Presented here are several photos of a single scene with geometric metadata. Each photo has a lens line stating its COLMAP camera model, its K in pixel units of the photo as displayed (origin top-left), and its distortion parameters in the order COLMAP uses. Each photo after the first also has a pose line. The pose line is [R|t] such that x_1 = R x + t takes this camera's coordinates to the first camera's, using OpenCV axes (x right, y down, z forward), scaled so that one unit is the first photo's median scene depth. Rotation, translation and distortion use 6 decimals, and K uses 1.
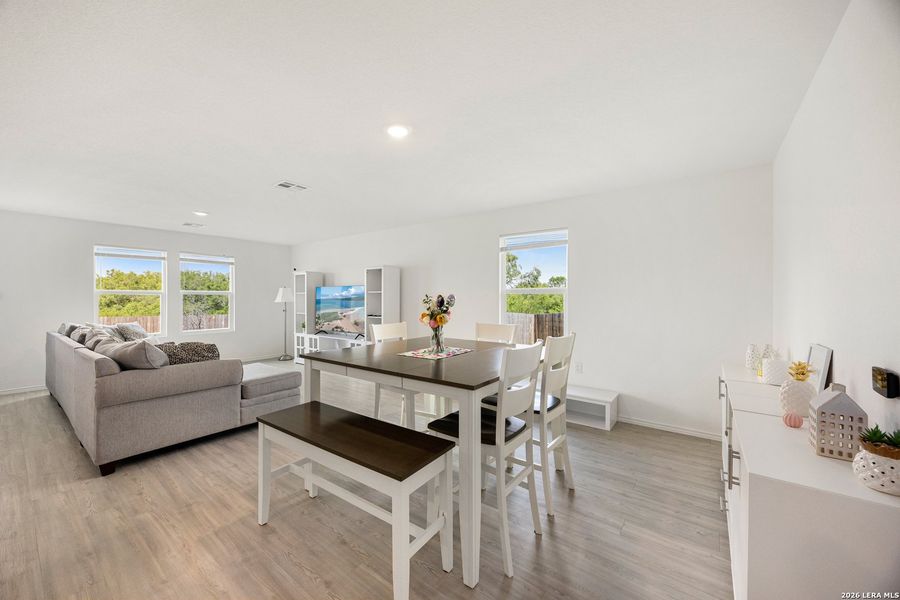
lens RADIAL K [[342.1, 0, 445.6], [0, 342.1, 298.9], [0, 0, 1]] dist [-0.003459, -0.000613]
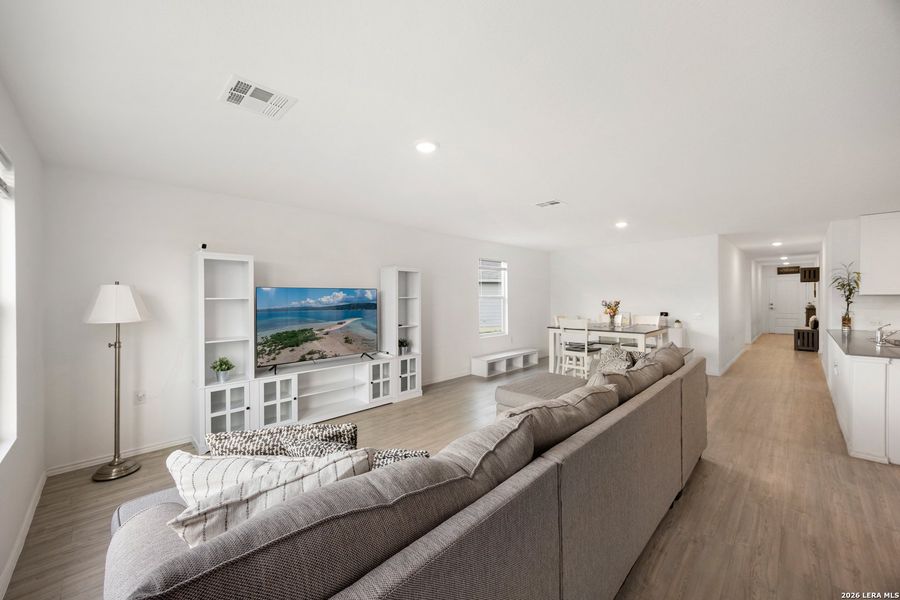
lens RADIAL K [[342.1, 0, 436.1], [0, 342.1, 298.9], [0, 0, 1]] dist [-0.003459, -0.000613]
pose [[0.163841, -0.007730, 0.986456, -1.225344], [0.003679, 0.999967, 0.007225, -0.027401], [-0.986480, 0.002445, 0.163864, 0.900011]]
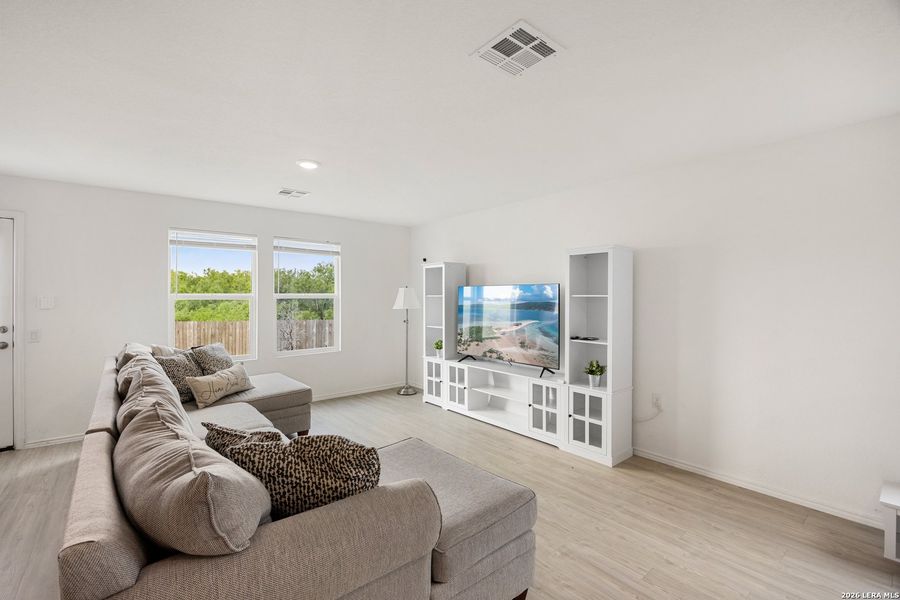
lens RADIAL K [[397.4, 0, 444.2], [0, 397.4, 298.7], [0, 0, 1]] dist [-0.011096, 0.000005]
pose [[0.971369, 0.002710, -0.237561, -0.309106], [-0.002222, 0.999995, 0.002323, -0.018595], [0.237566, -0.001729, 0.971370, 0.369427]]
